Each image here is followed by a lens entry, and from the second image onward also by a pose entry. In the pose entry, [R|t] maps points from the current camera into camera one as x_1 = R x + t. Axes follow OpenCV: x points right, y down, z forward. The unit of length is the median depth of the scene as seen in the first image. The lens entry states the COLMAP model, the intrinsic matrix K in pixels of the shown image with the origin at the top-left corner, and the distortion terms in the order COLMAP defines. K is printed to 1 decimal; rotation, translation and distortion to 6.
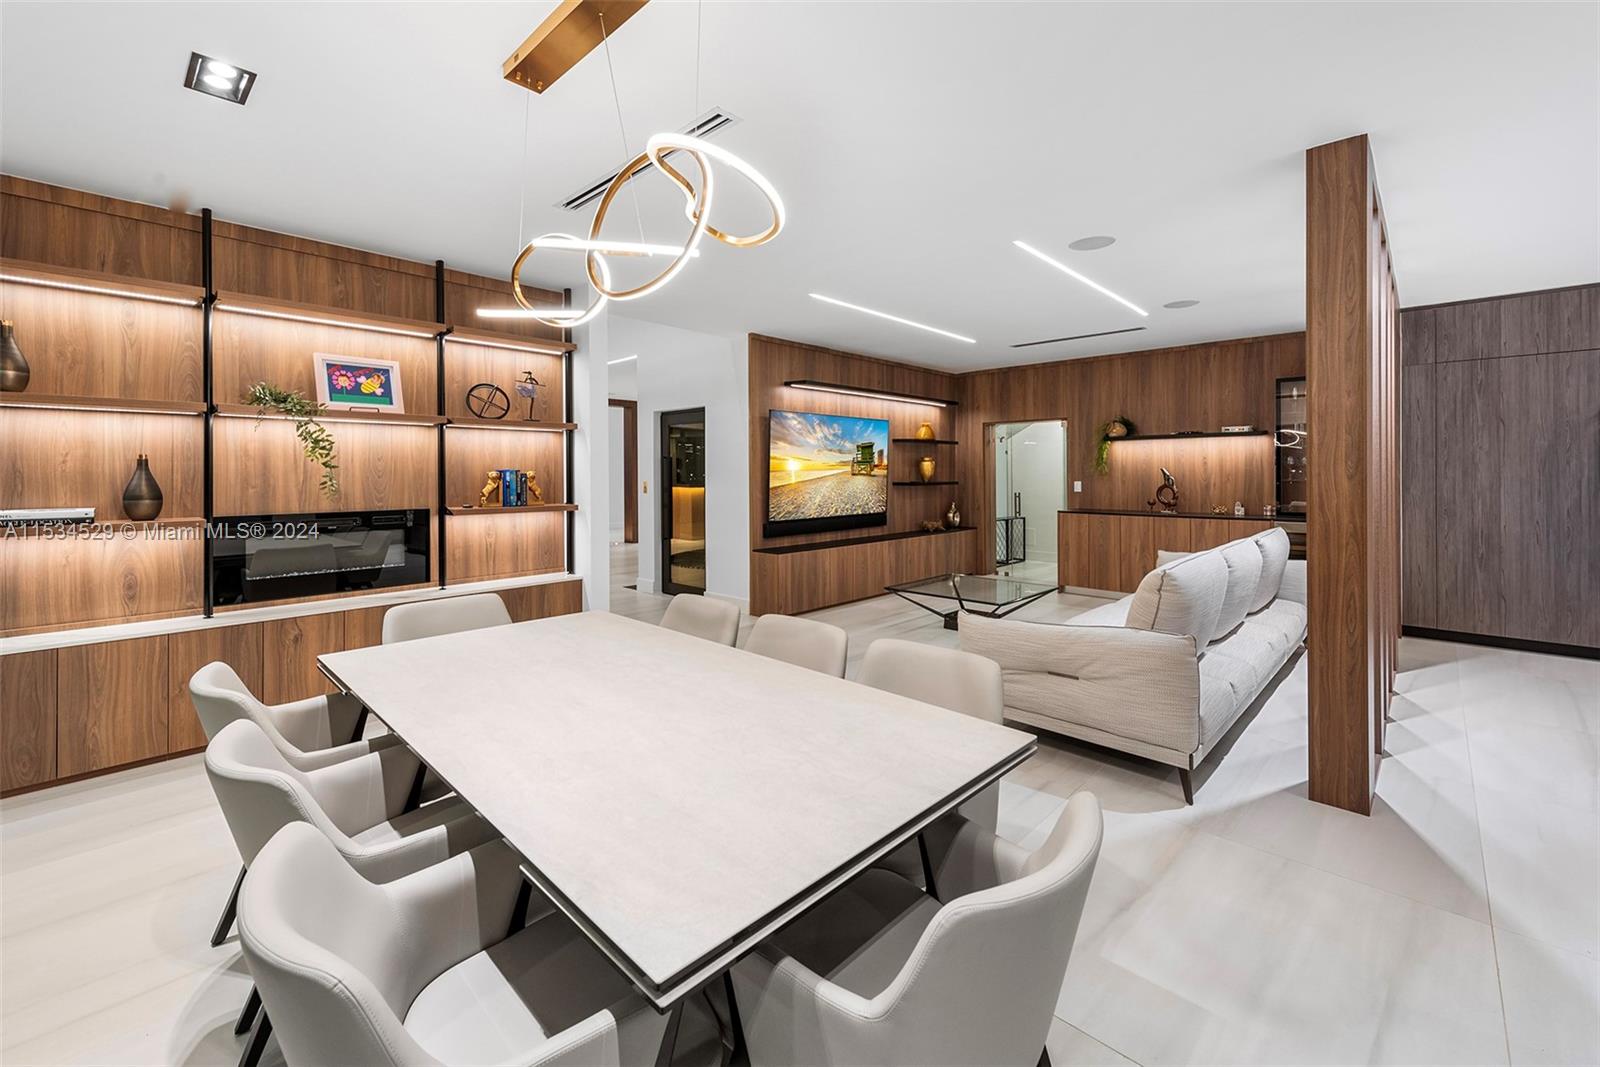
lens RADIAL K [[654.8, 0, 807.5], [0, 654.8, 477.6], [0, 0, 1]] dist [0.001224, -0.000173]
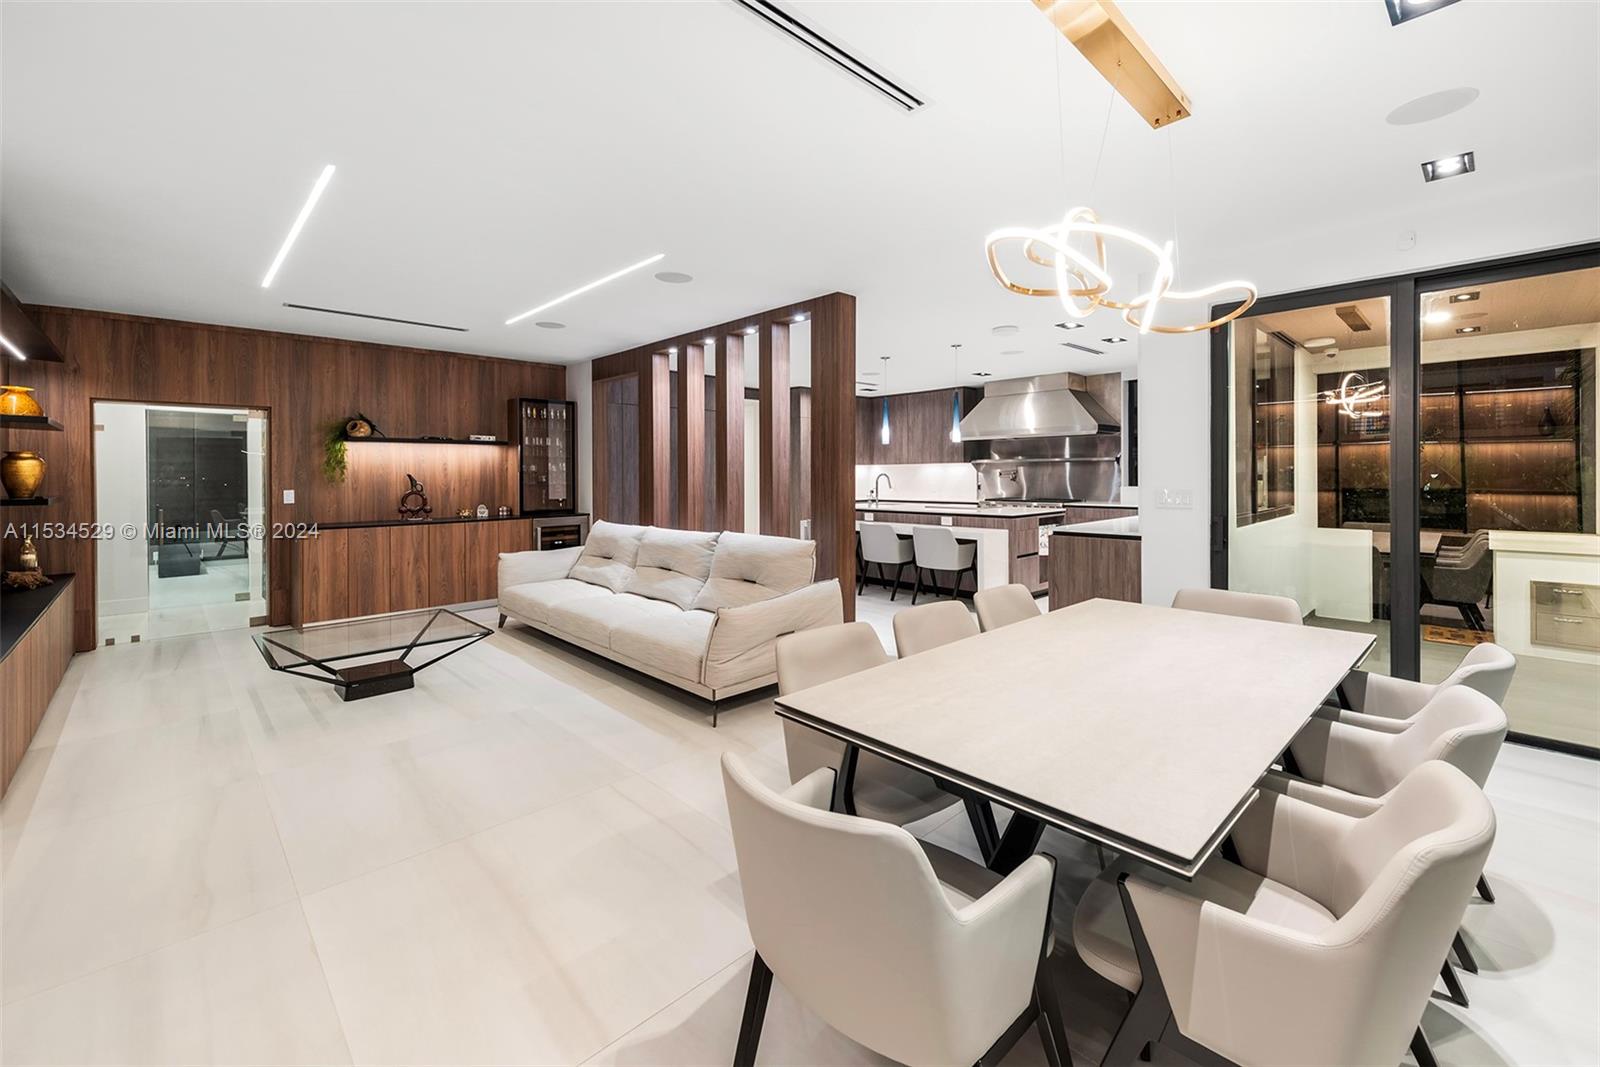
lens RADIAL K [[654.8, 0, 794.0], [0, 654.8, 479.5], [0, 0, 1]] dist [0.001224, -0.000173]
pose [[0.040000, -0.006173, 0.999181, -0.375692], [0.012077, 0.999911, 0.005694, -0.004710], [-0.999127, 0.011839, 0.040071, 0.398324]]
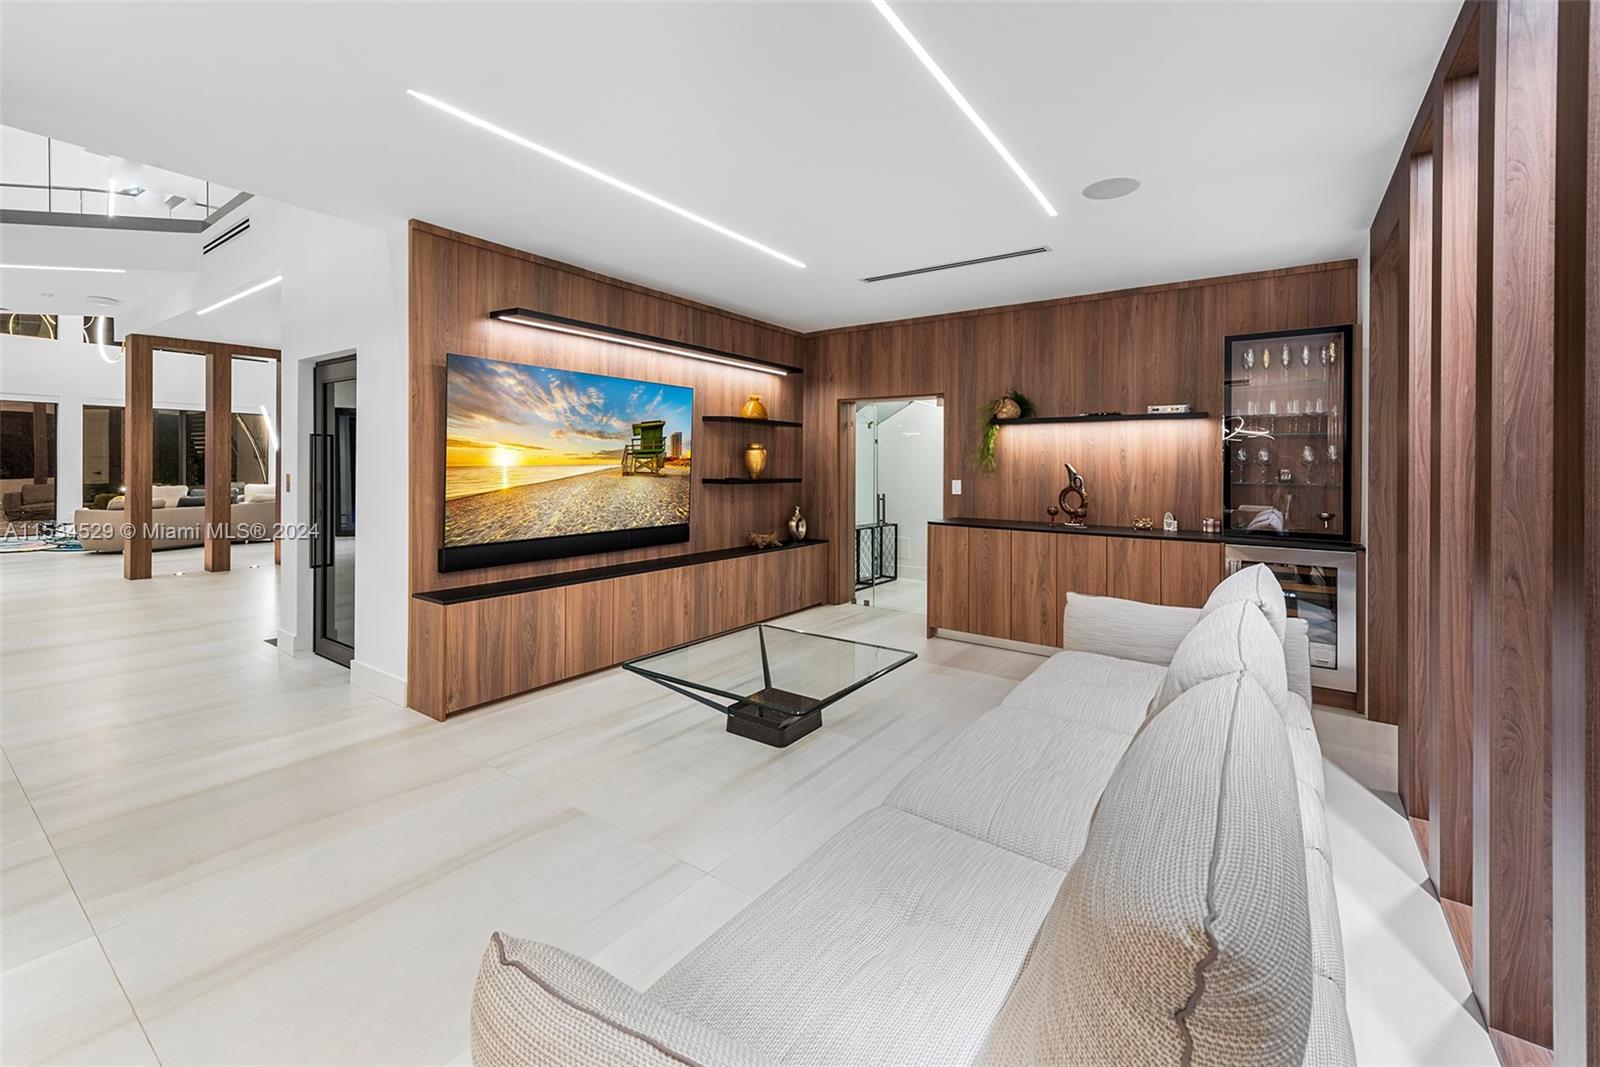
lens RADIAL K [[654.8, 0, 812.9], [0, 654.8, 467.3], [0, 0, 1]] dist [0.001224, -0.000173]
pose [[0.988286, 0.012418, 0.152107, 0.155223], [-0.011821, 0.999918, -0.004832, -0.003562], [-0.152154, 0.002978, 0.988352, 0.328462]]
